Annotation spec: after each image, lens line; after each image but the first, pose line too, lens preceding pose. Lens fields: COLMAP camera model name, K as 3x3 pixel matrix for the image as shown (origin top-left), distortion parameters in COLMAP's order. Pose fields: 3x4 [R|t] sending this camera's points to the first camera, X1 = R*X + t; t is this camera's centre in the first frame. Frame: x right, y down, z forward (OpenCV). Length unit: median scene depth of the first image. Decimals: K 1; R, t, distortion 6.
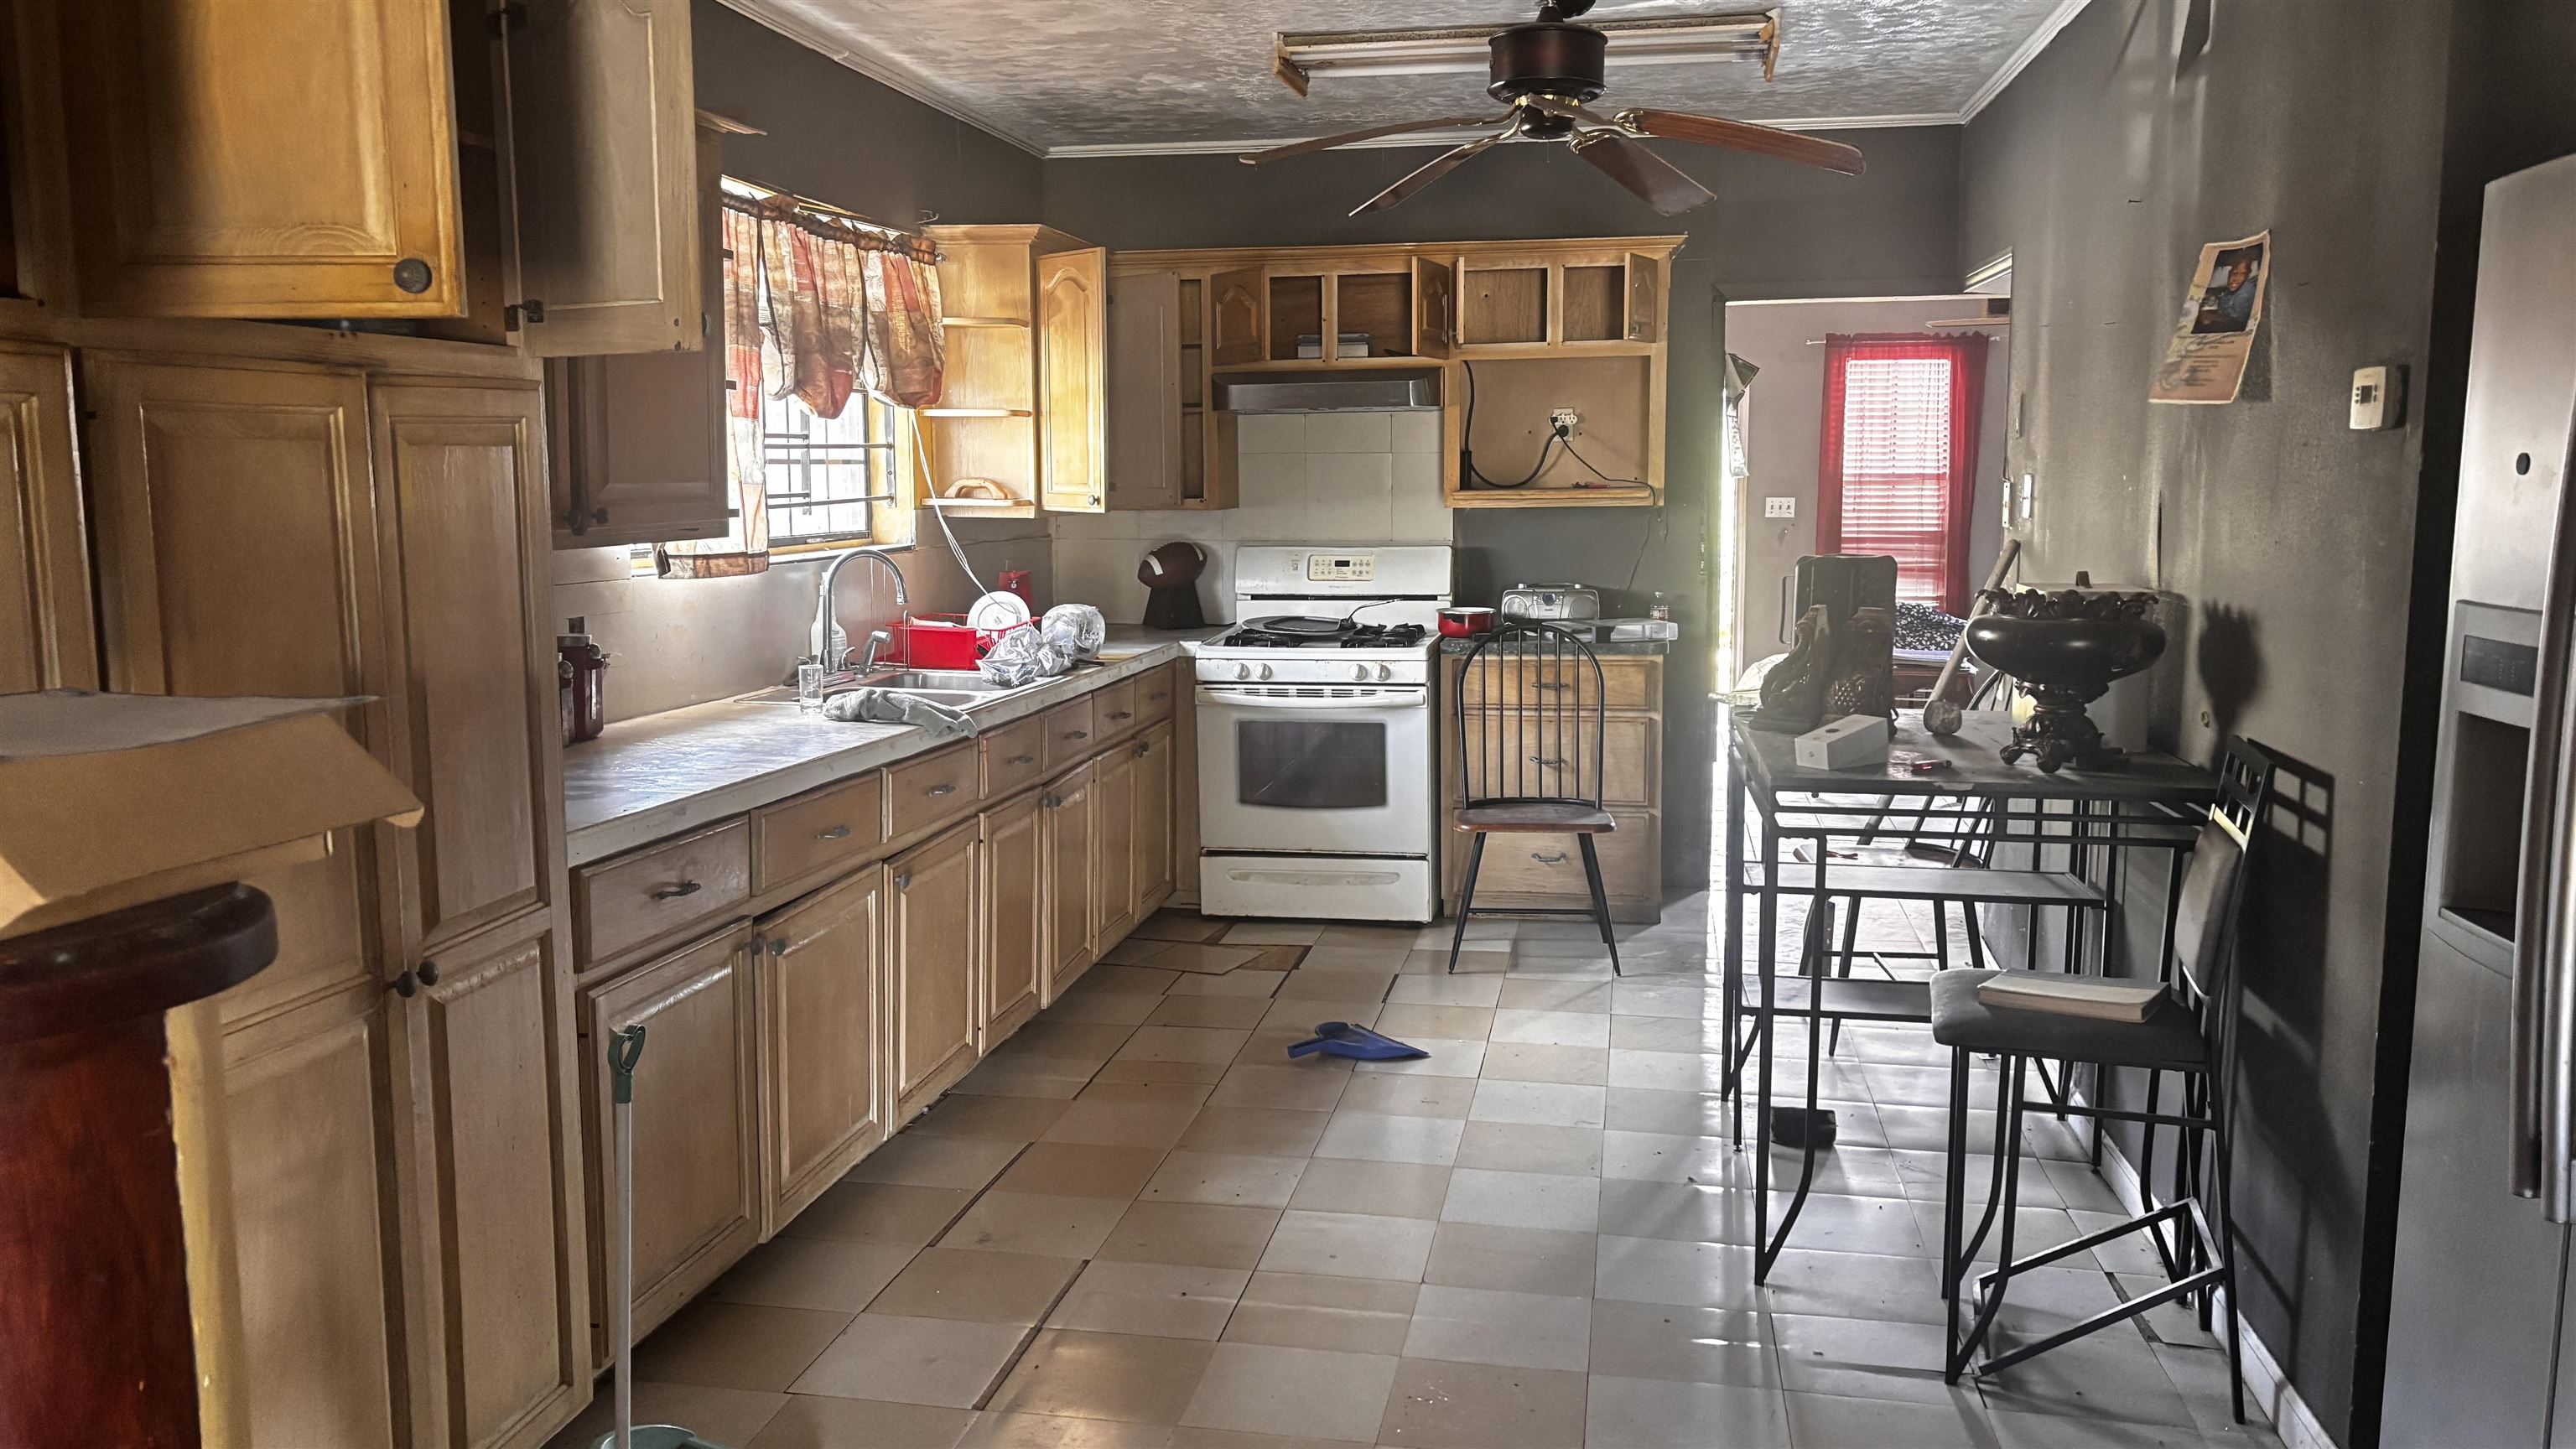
lens RADIAL K [[1905.9, 0, 1307.3], [0, 1905.9, 733.7], [0, 0, 1]] dist [0.063594, -0.016539]
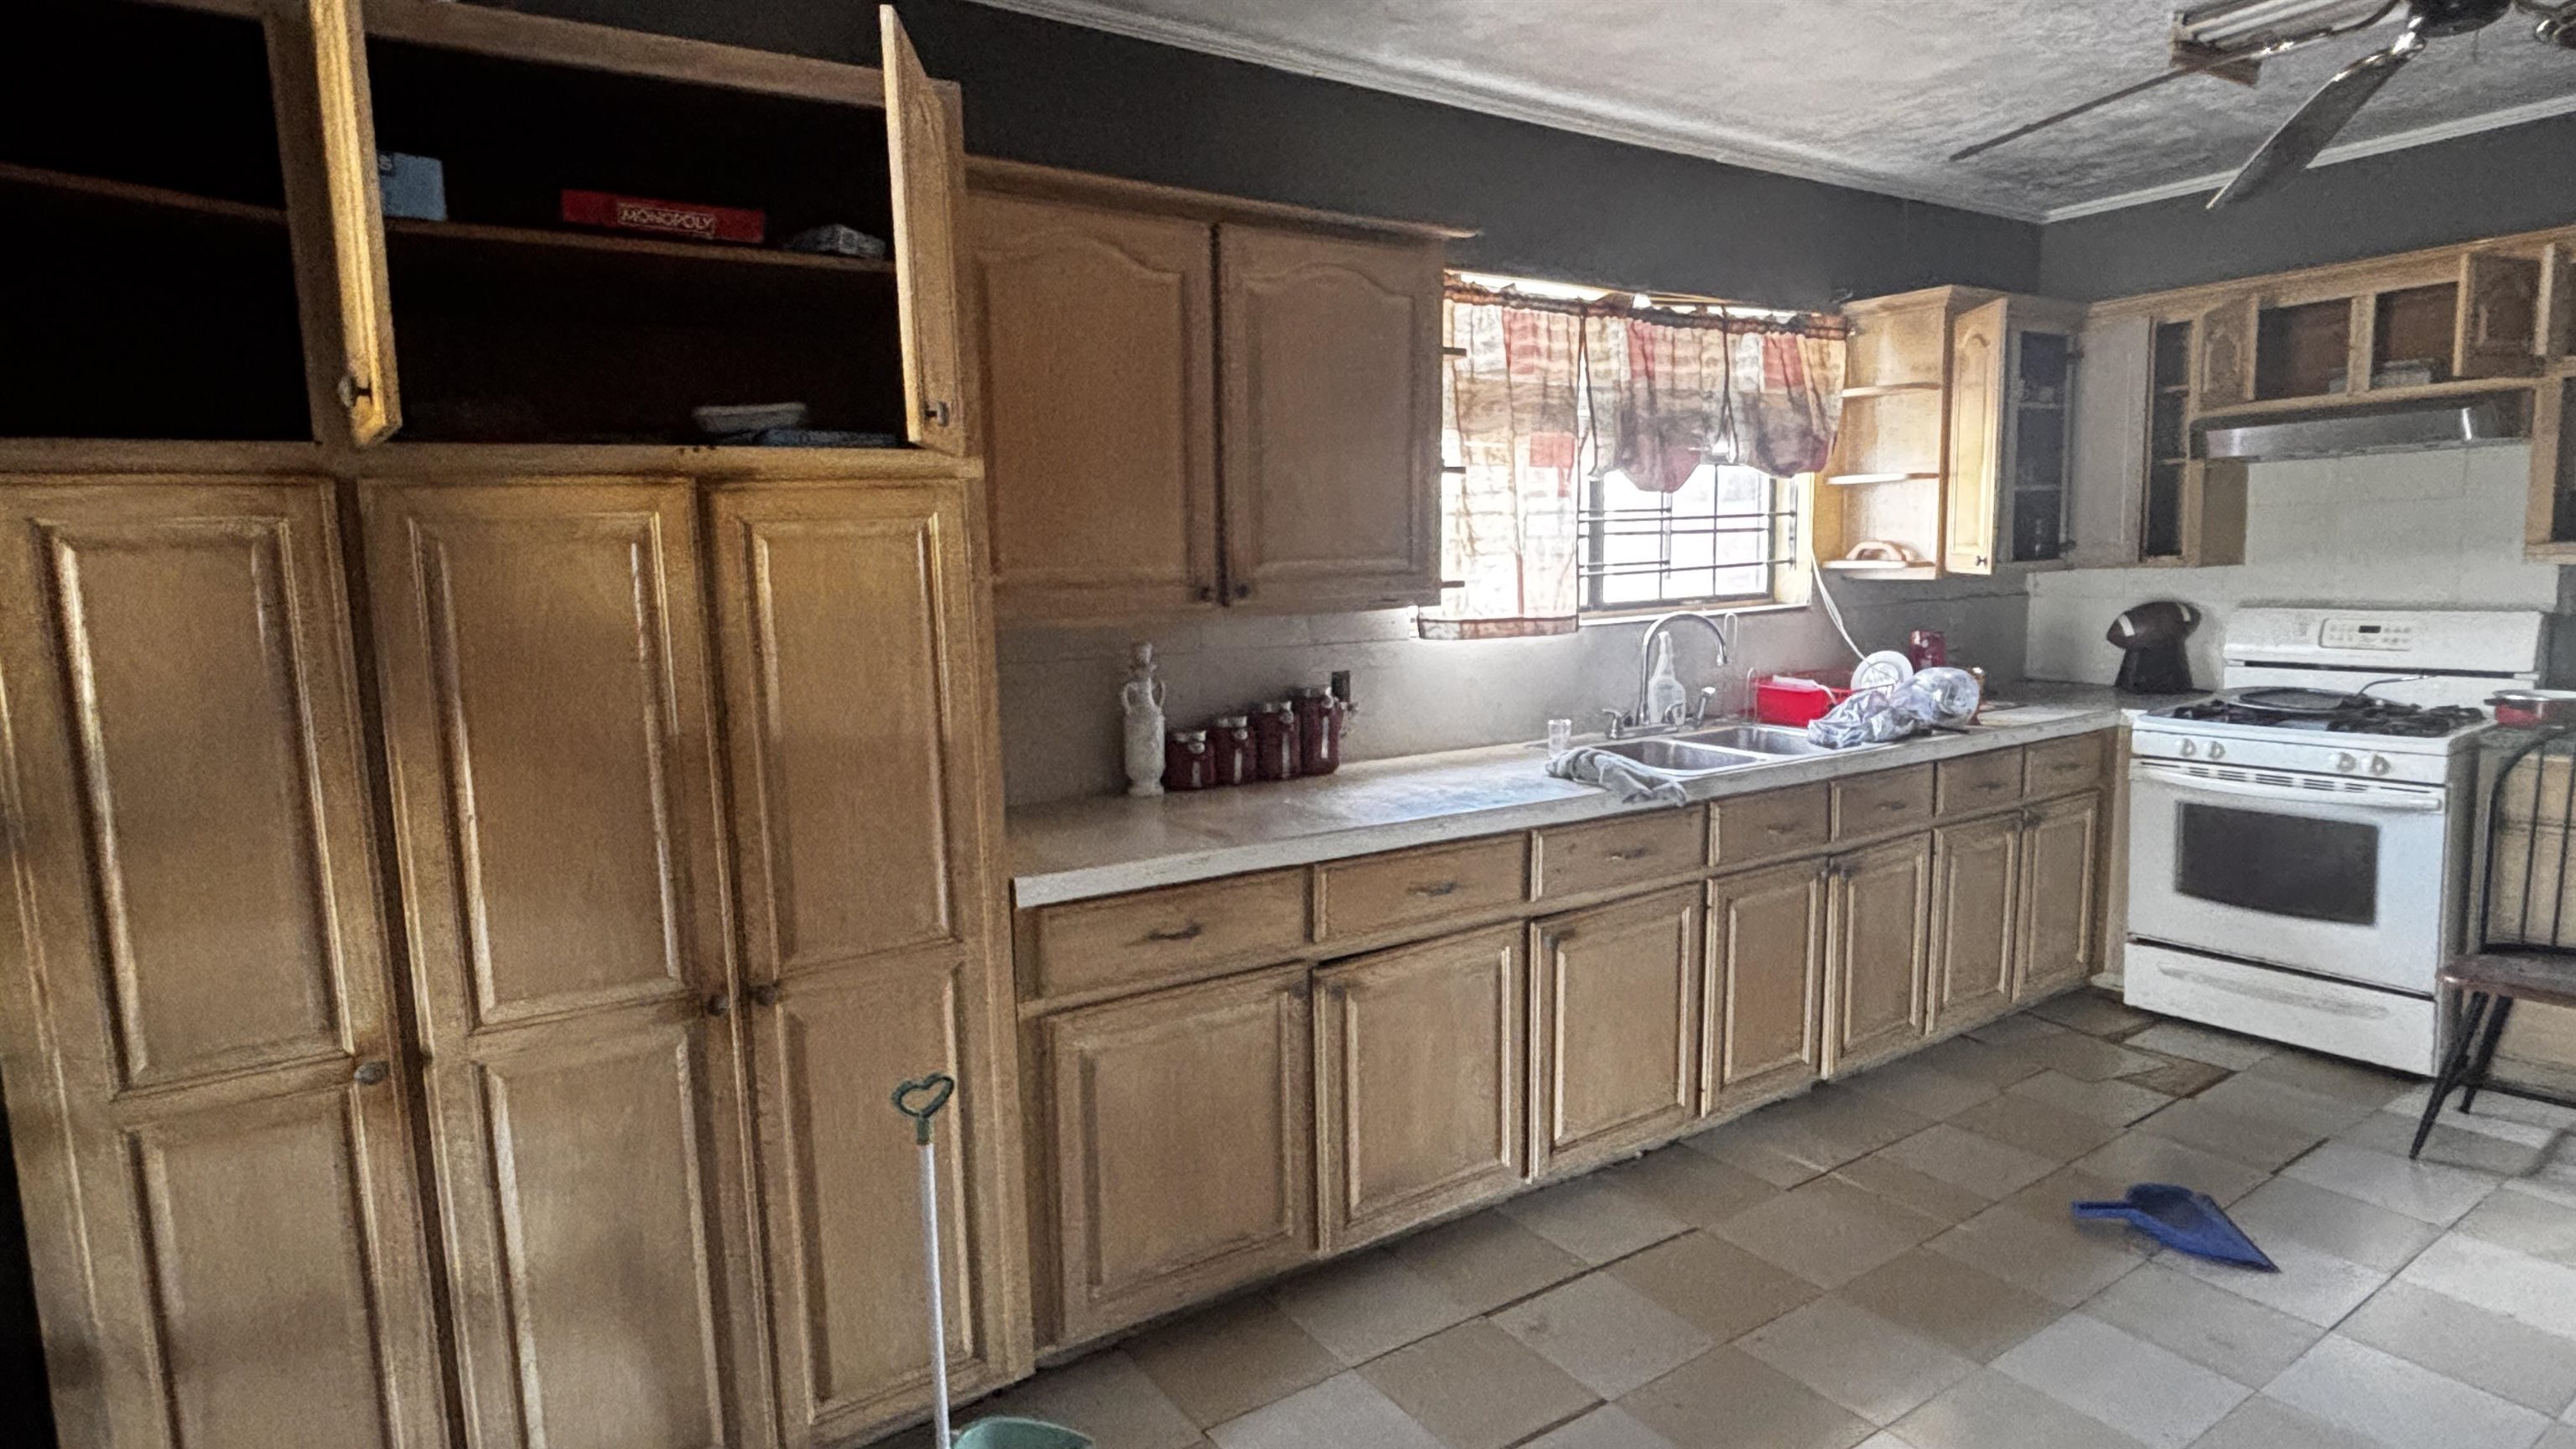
lens RADIAL K [[1358.0, 0, 1284.4], [0, 1358.0, 714.8], [0, 0, 1]] dist [0.001684, -0.005483]
pose [[0.694949, 0.070965, -0.715549, 0.138600], [-0.074051, 0.996890, 0.026948, -0.037008], [0.715236, 0.034260, 0.698043, 0.266840]]
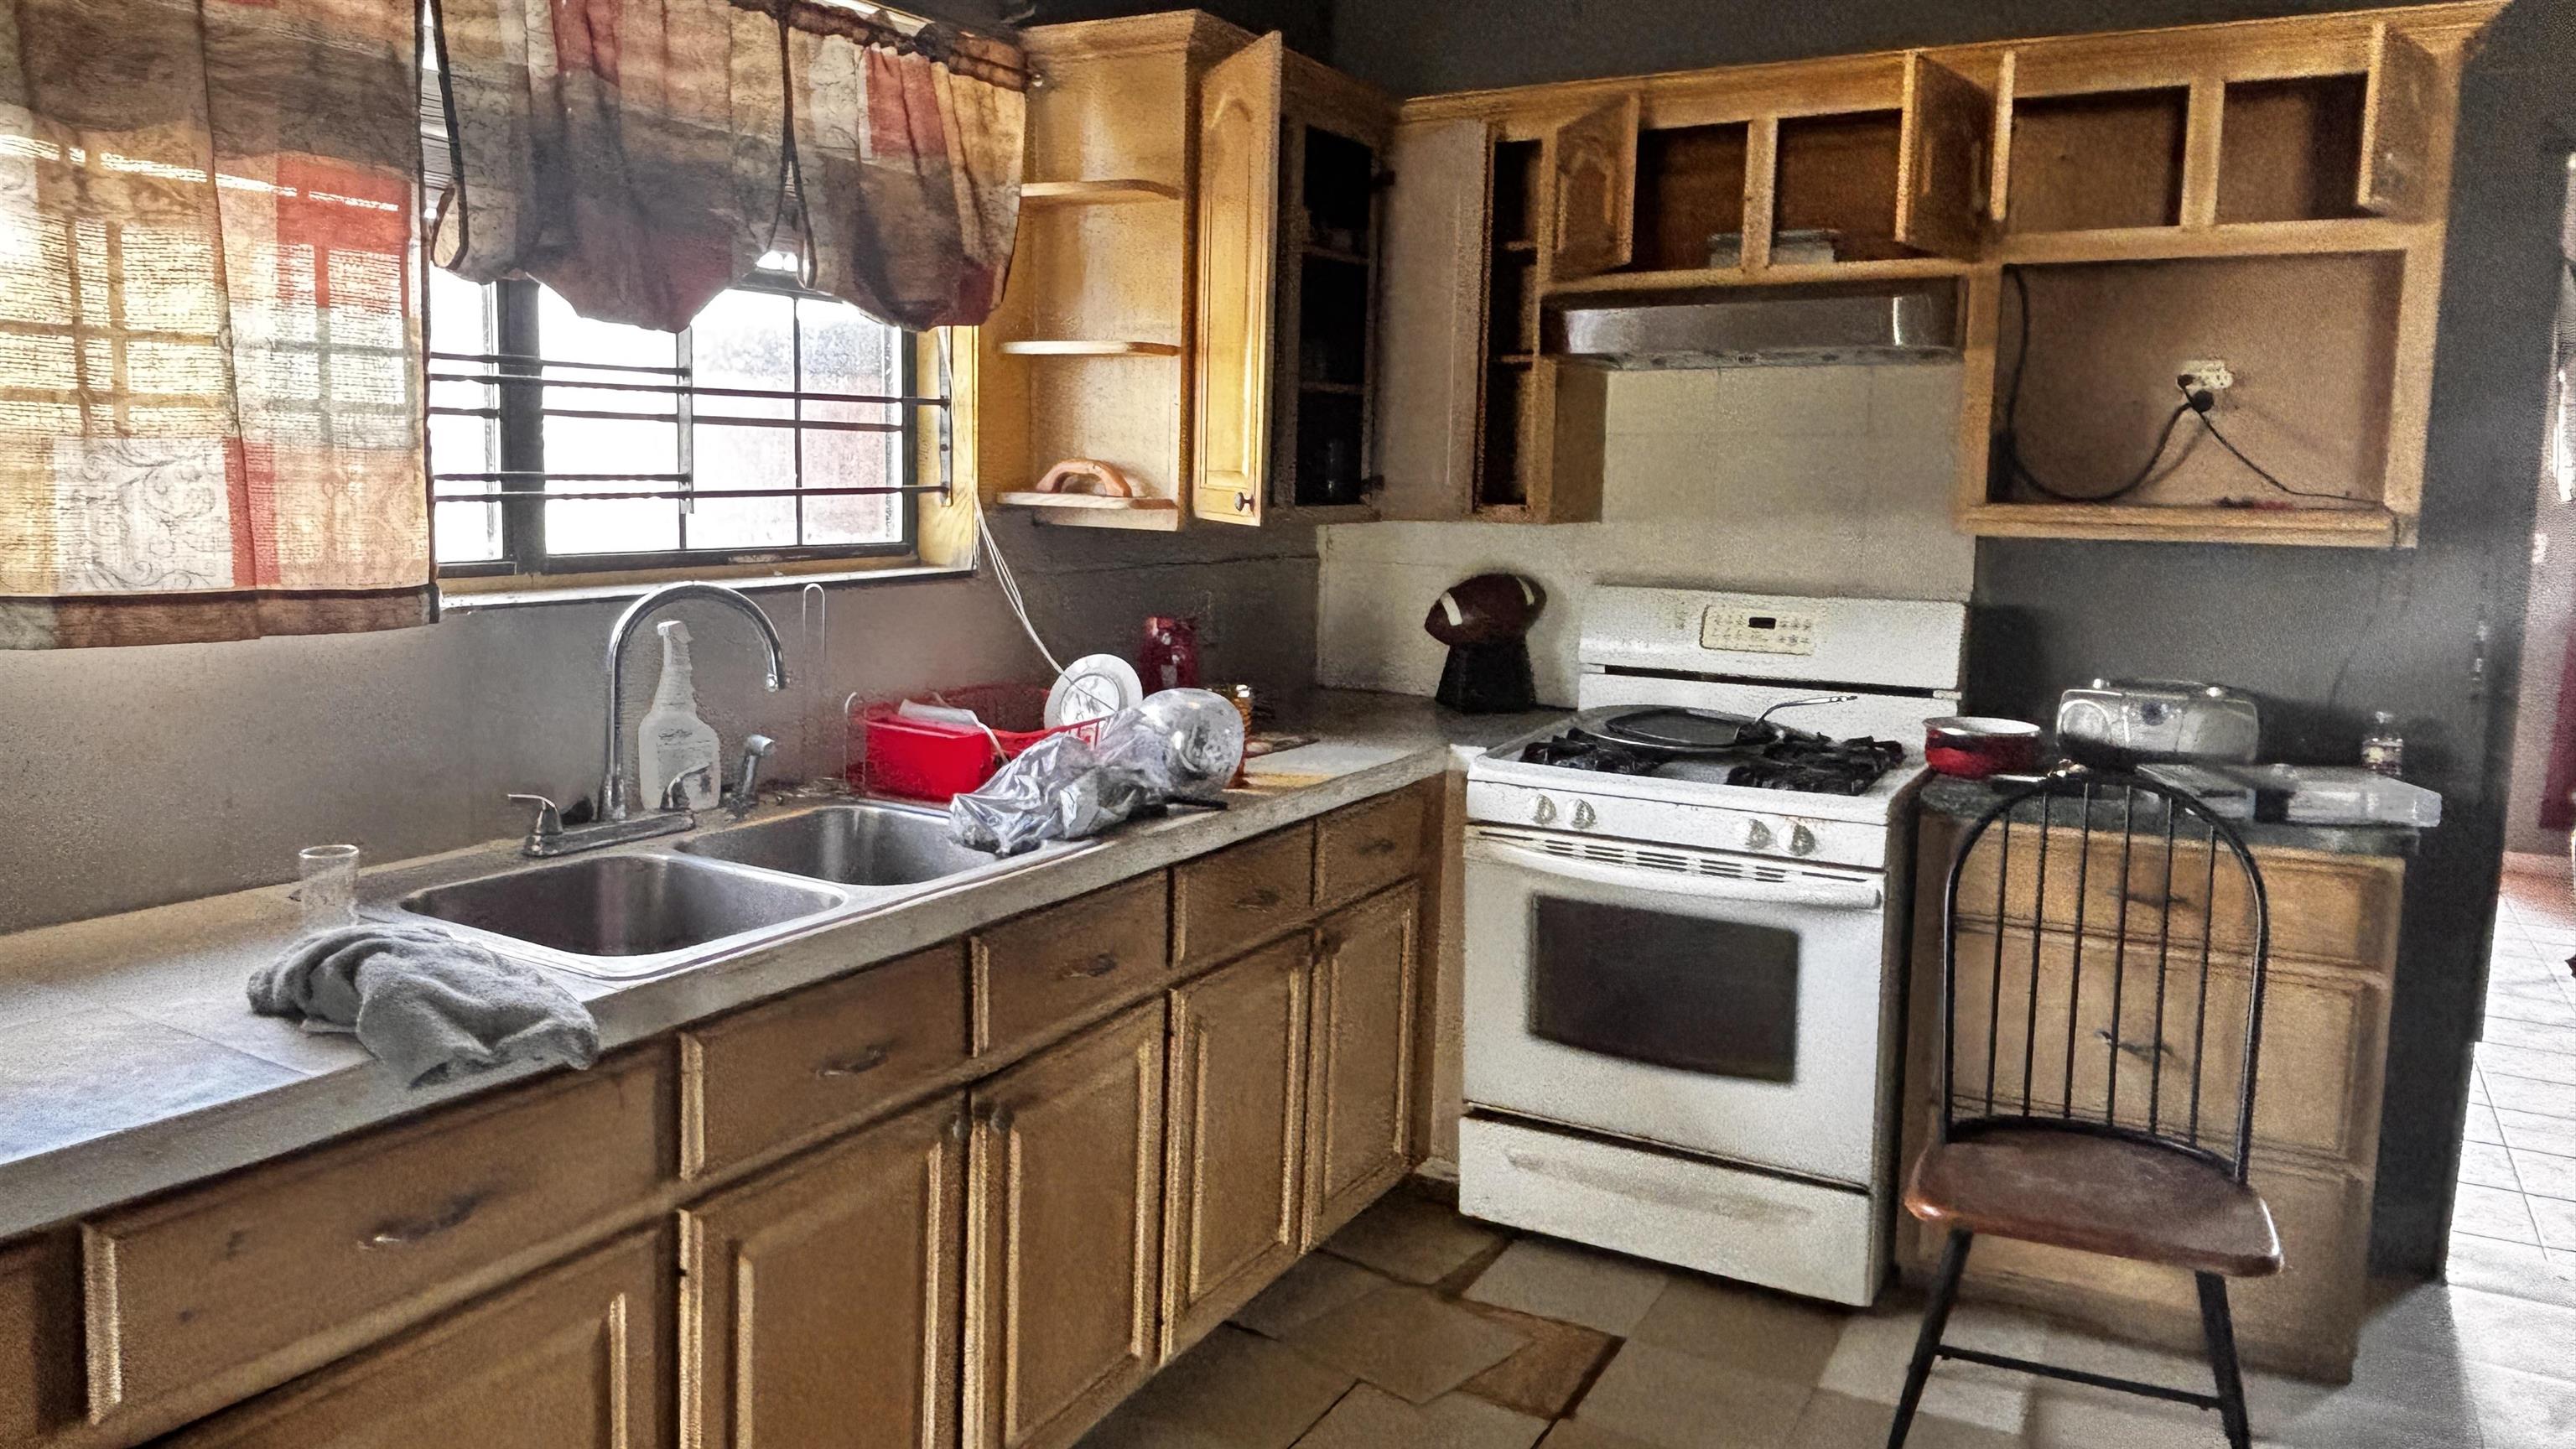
lens RADIAL K [[1779.5, 0, 1255.6], [0, 1779.5, 686.8], [0, 0, 1]] dist [0.029128, -0.052359]
pose [[0.942870, 0.064458, -0.326865, 0.060570], [-0.070176, 0.997518, -0.005718, -0.065690], [0.325685, 0.028330, 0.945054, 0.511648]]
